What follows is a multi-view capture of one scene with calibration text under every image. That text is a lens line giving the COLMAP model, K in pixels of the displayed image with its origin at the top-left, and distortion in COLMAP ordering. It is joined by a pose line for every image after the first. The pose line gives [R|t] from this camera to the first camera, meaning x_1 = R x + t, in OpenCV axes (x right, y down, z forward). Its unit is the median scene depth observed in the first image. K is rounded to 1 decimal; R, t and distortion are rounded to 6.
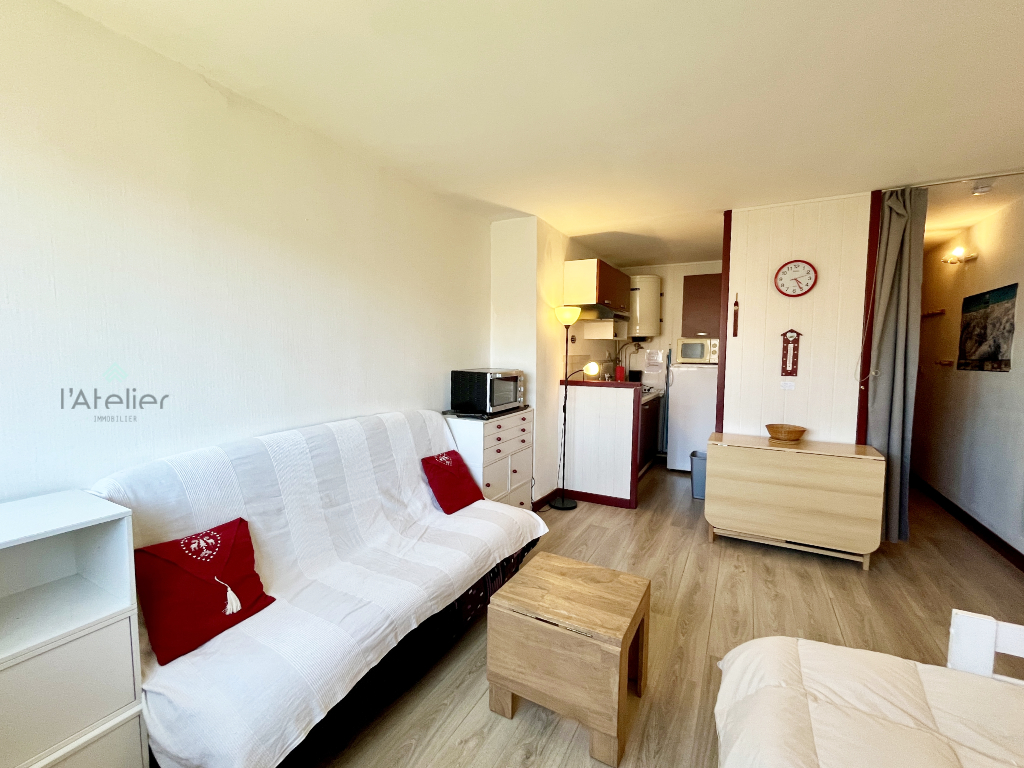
lens RADIAL K [[432.6, 0, 509.6], [0, 432.6, 383.7], [0, 0, 1]] dist [0.000002, 0.000021]
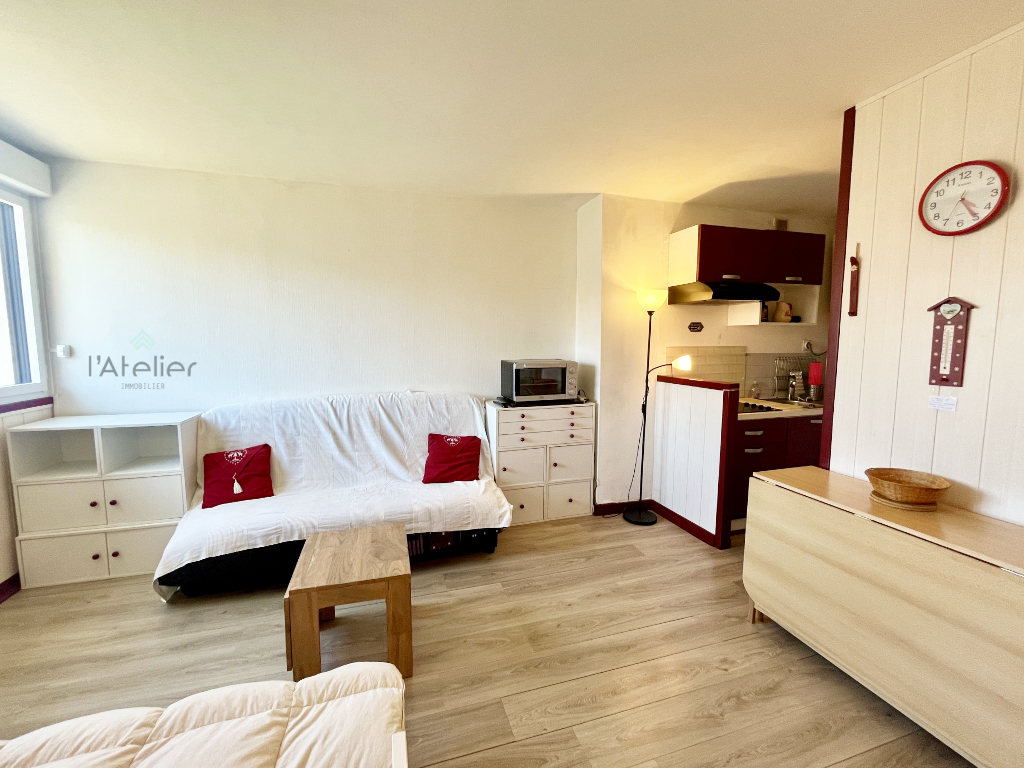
lens RADIAL K [[418.1, 0, 510.8], [0, 418.1, 381.3], [0, 0, 1]] dist [-0.000257, -0.000039]
pose [[0.720682, 0.060062, -0.690659, 0.586256], [-0.047703, 0.998175, 0.037029, -0.016055], [0.691623, 0.006261, 0.722232, 0.245377]]
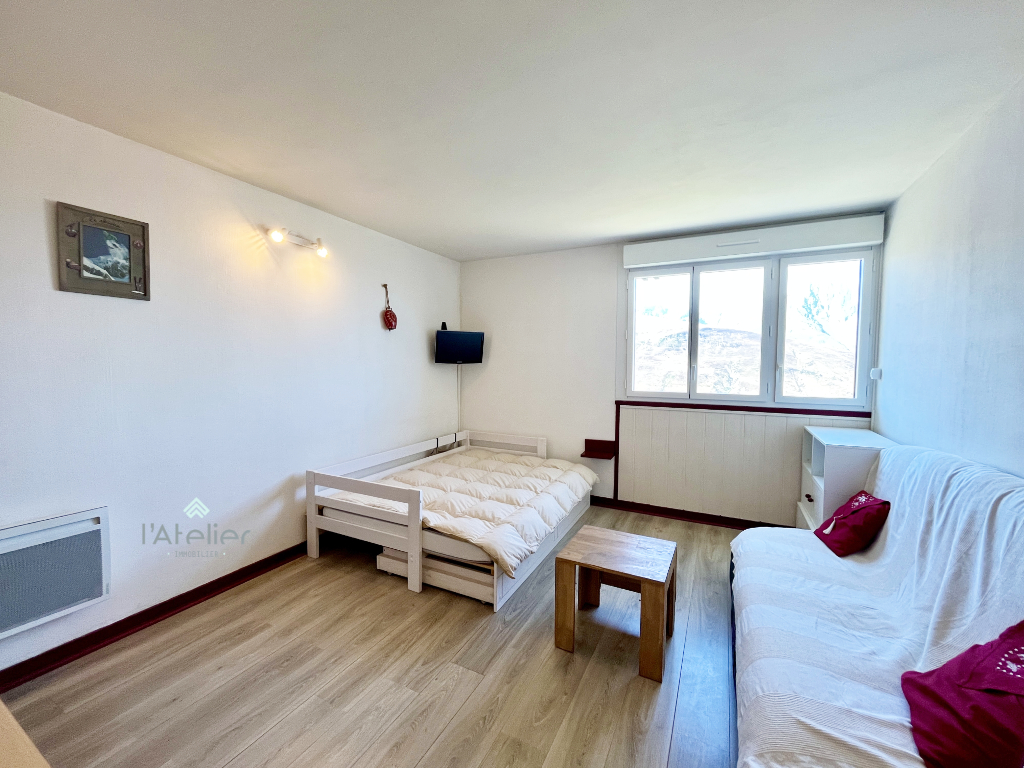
lens RADIAL K [[422.2, 0, 512.0], [0, 422.2, 384.0], [0, 0, 1]] dist [0.000509, -0.000063]
pose [[-0.999267, -0.010813, -0.036727, 0.256203], [-0.015386, 0.991831, 0.126624, -0.082258], [0.035058, 0.127097, -0.991271, 1.085926]]
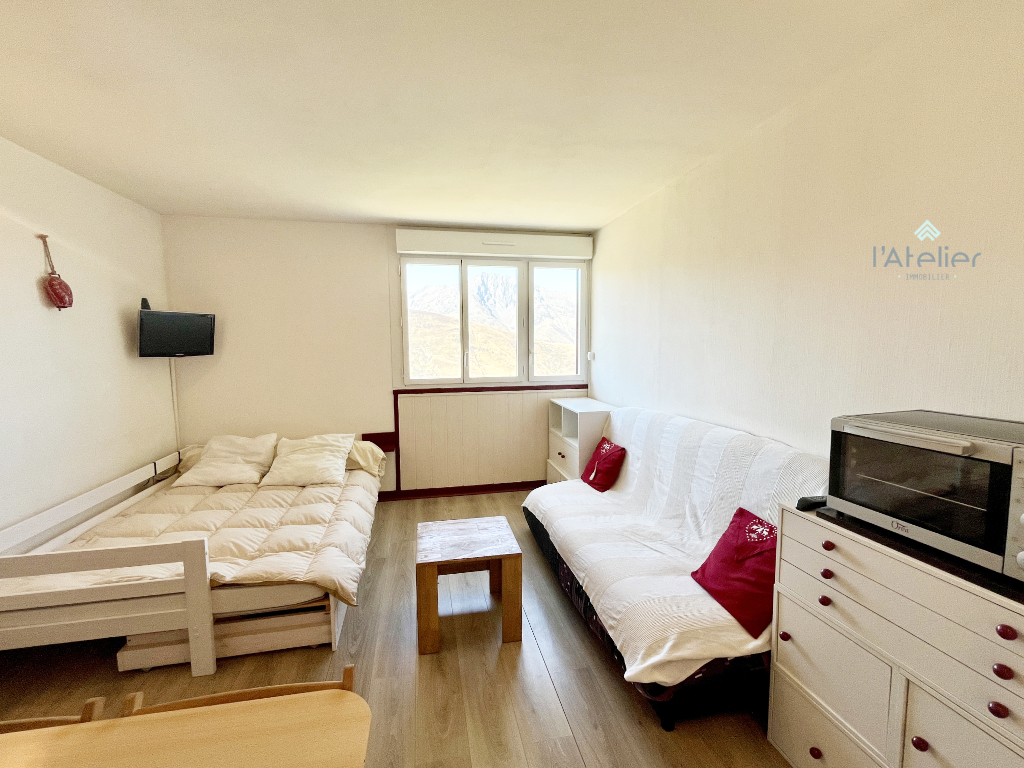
lens RADIAL K [[432.6, 0, 509.6], [0, 432.6, 383.7], [0, 0, 1]] dist [0.000002, 0.000021]
pose [[-0.756847, 0.061329, -0.650708, 0.440050], [-0.047141, 0.987873, 0.147937, -0.096012], [0.651889, 0.142640, -0.744778, 1.007267]]
